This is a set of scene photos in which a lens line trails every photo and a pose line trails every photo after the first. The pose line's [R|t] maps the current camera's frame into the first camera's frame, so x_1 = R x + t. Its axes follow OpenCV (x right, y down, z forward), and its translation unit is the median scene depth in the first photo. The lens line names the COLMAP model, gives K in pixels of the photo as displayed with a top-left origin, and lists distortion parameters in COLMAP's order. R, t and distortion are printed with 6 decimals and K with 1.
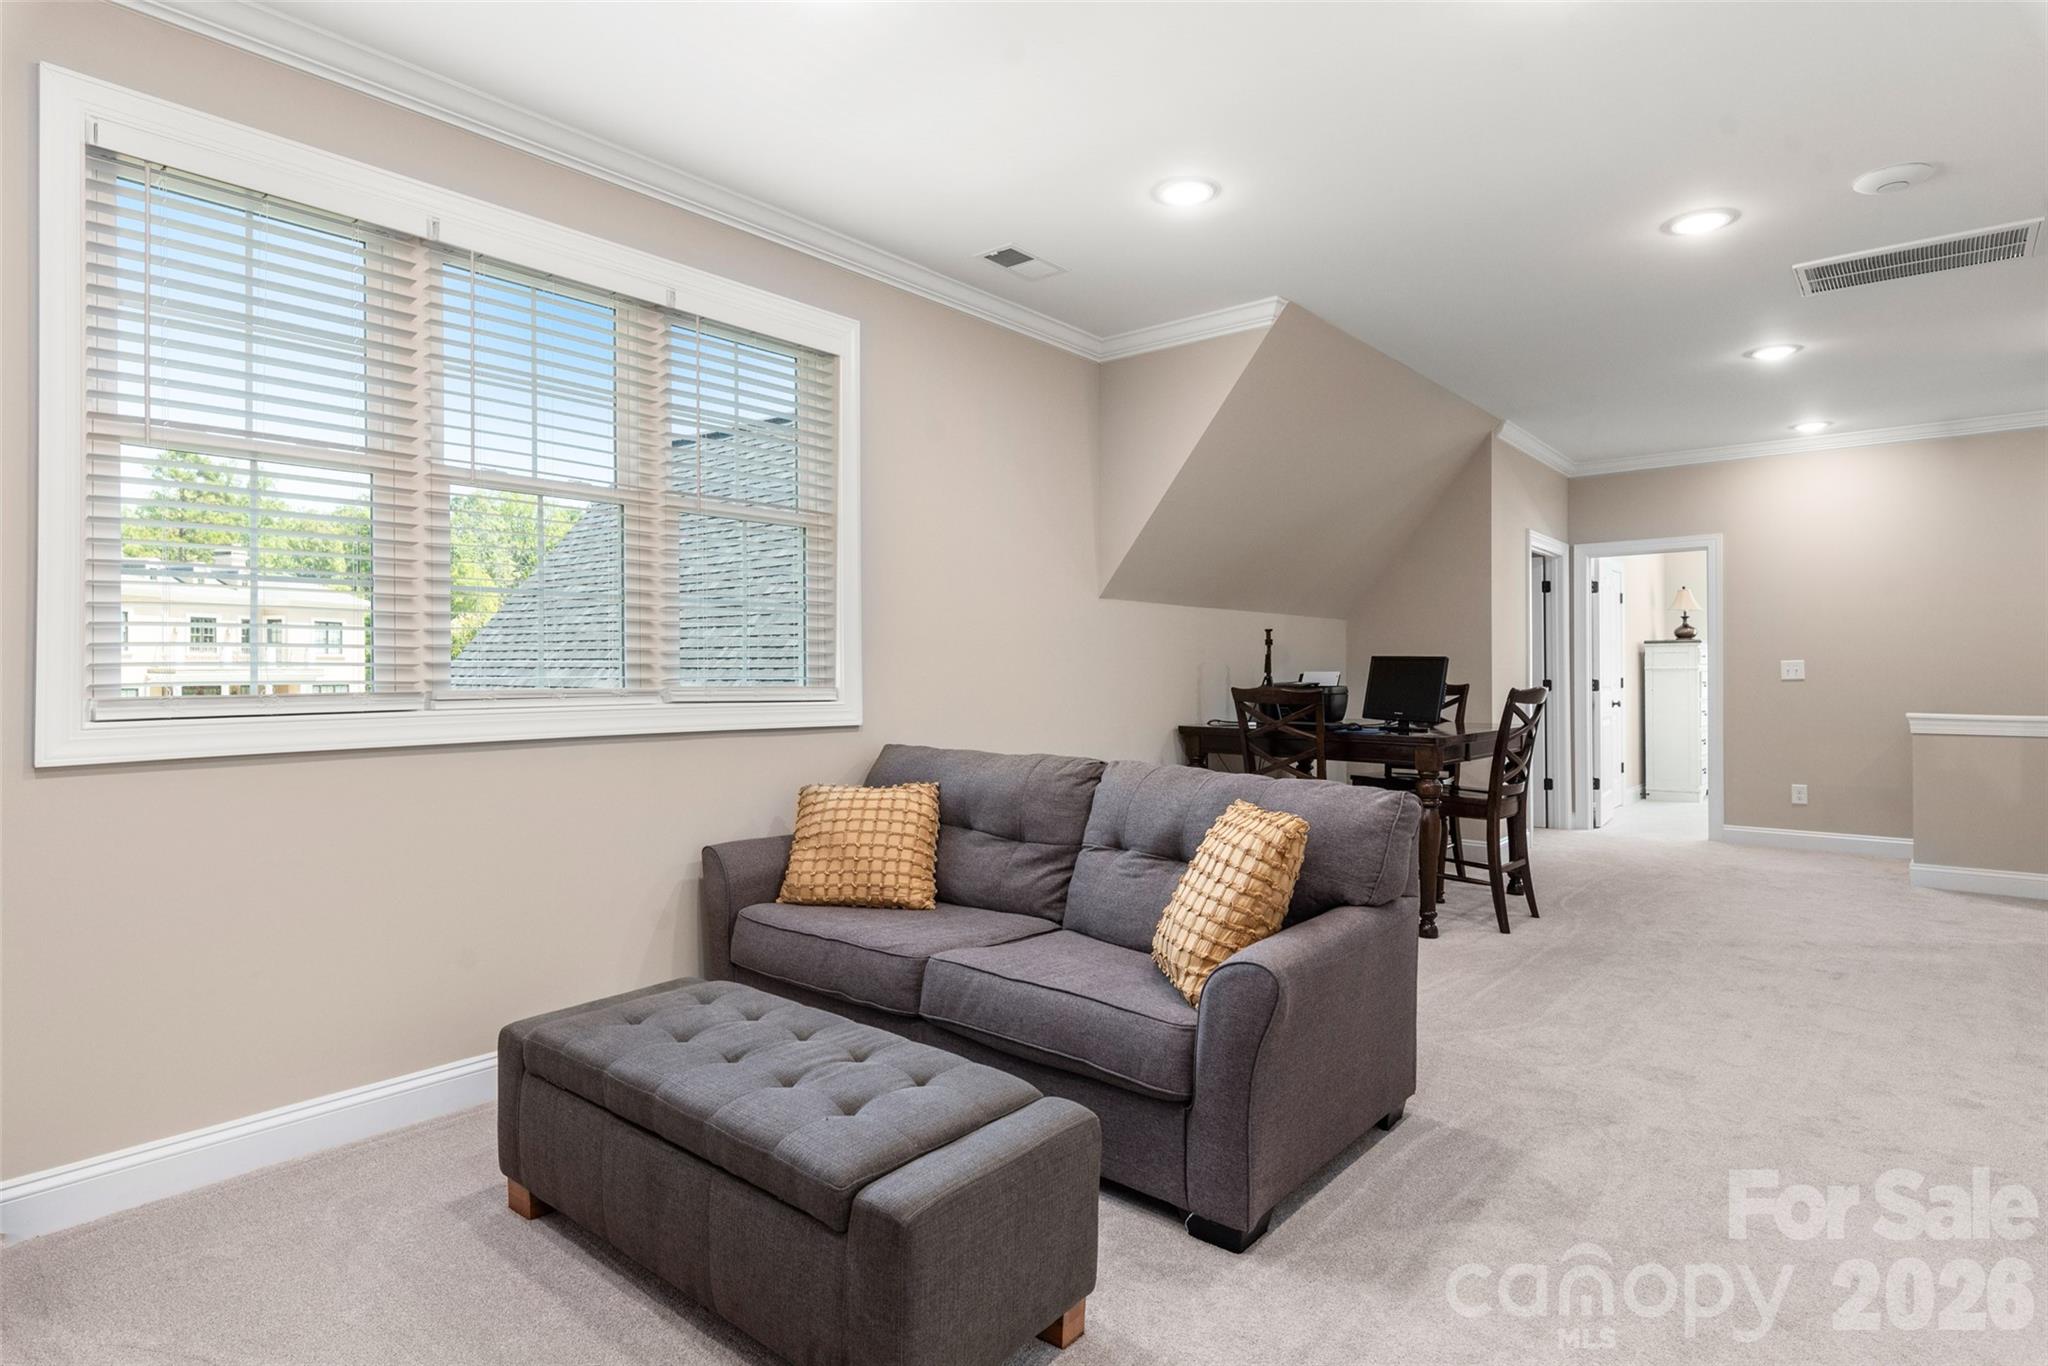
lens RADIAL K [[1072.0, 0, 1022.4], [0, 1072.0, 656.9], [0, 0, 1]] dist [-0.000361, -0.000026]
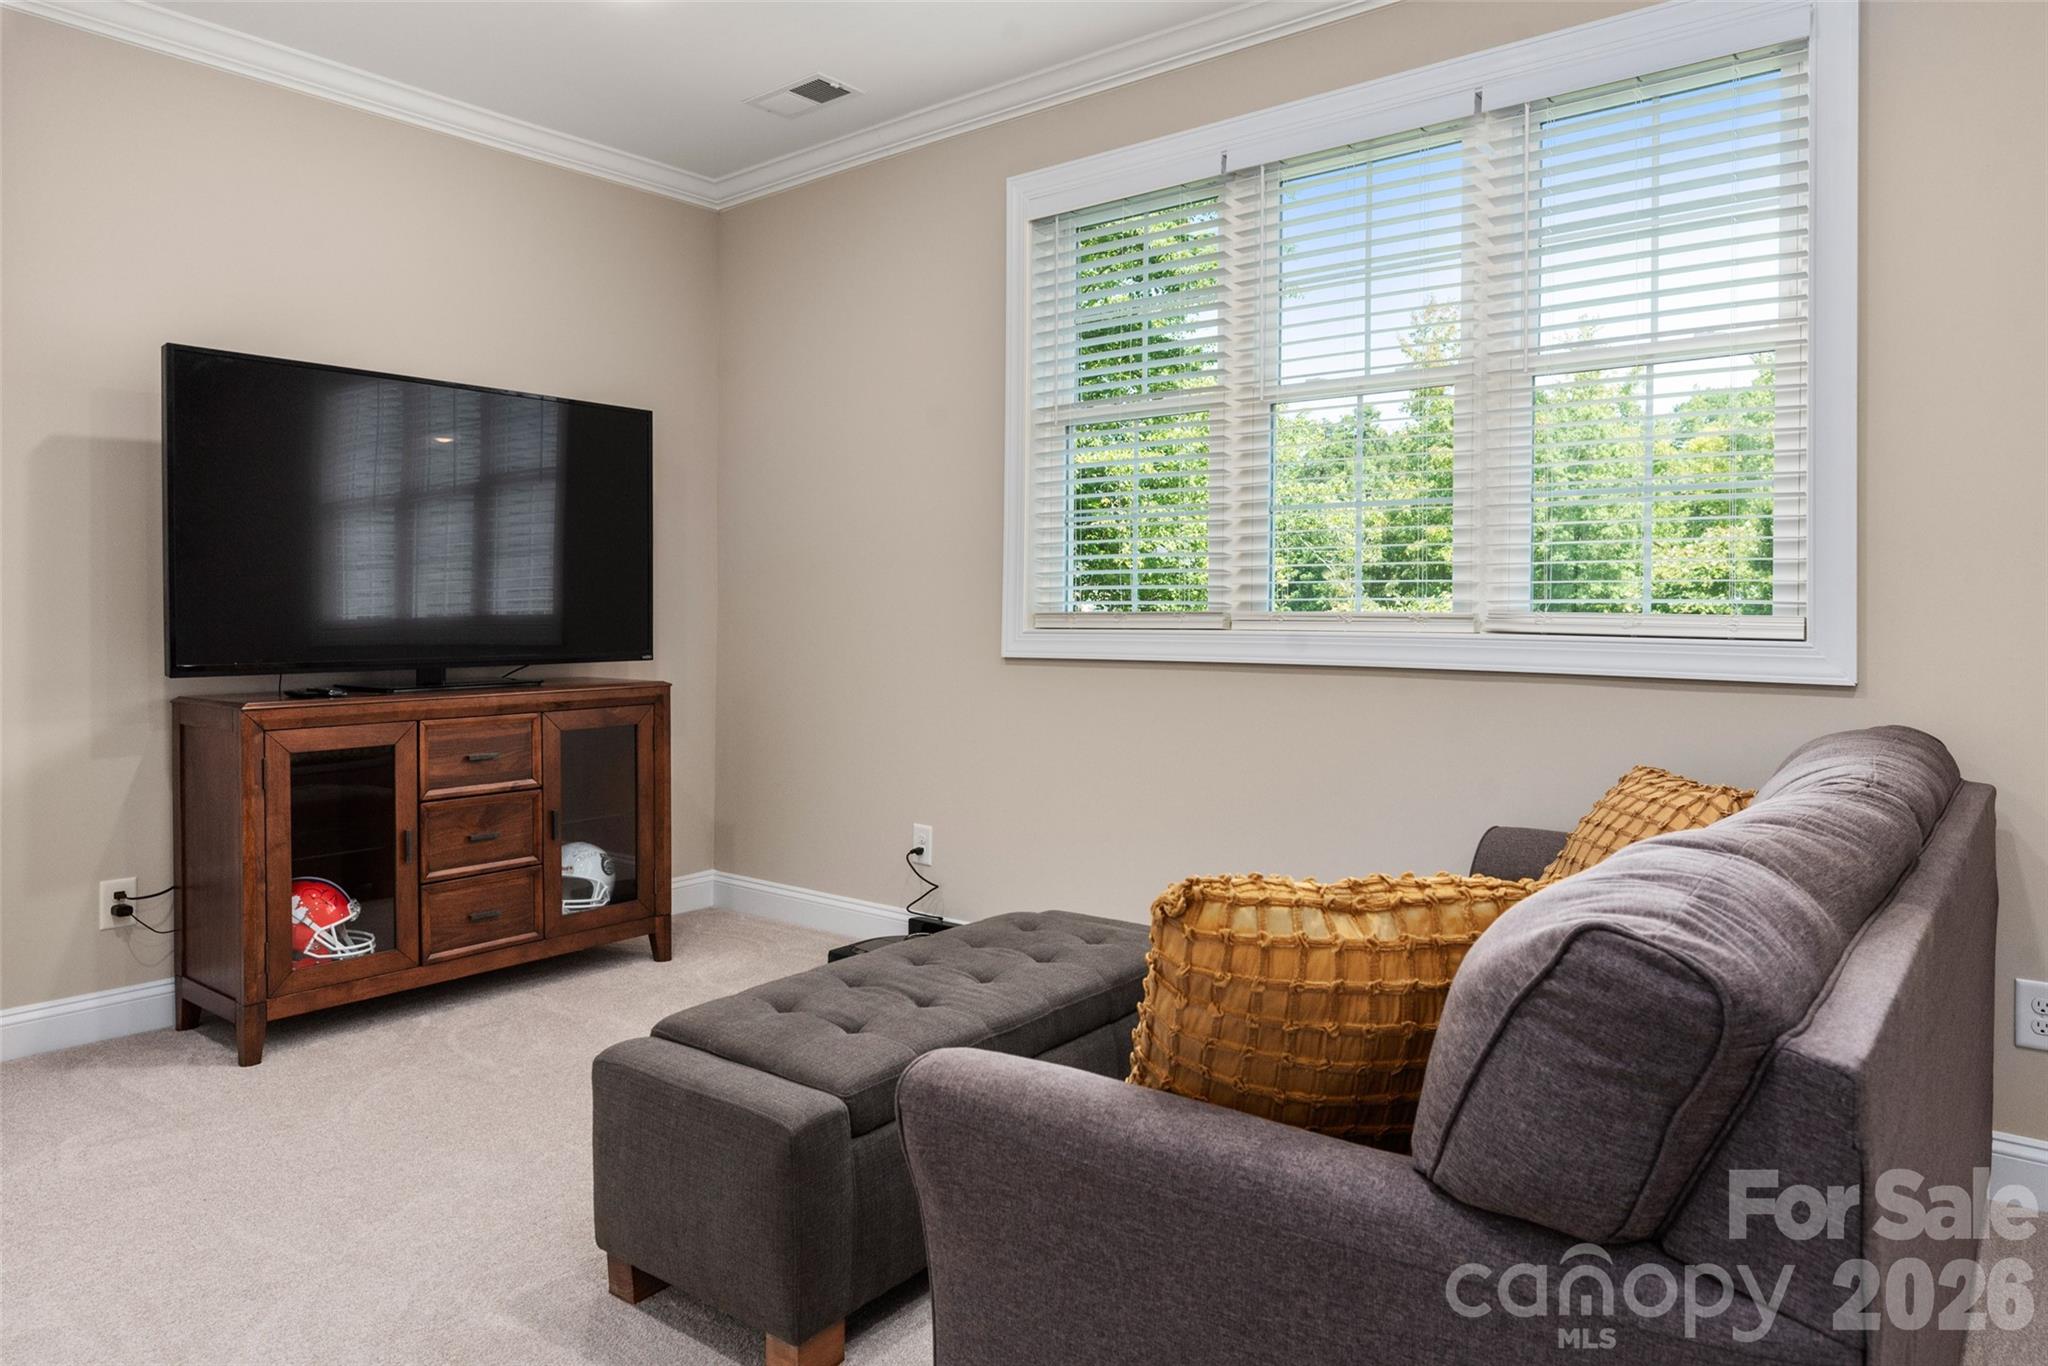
lens RADIAL K [[1311.6, 0, 1022.5], [0, 1311.6, 615.7], [0, 0, 1]] dist [0.001218, 0.000151]
pose [[0.026684, 0.017429, -0.999492, 0.627799], [0.010224, 0.999791, 0.017707, 0.010576], [0.999592, -0.010691, 0.026500, 0.675474]]
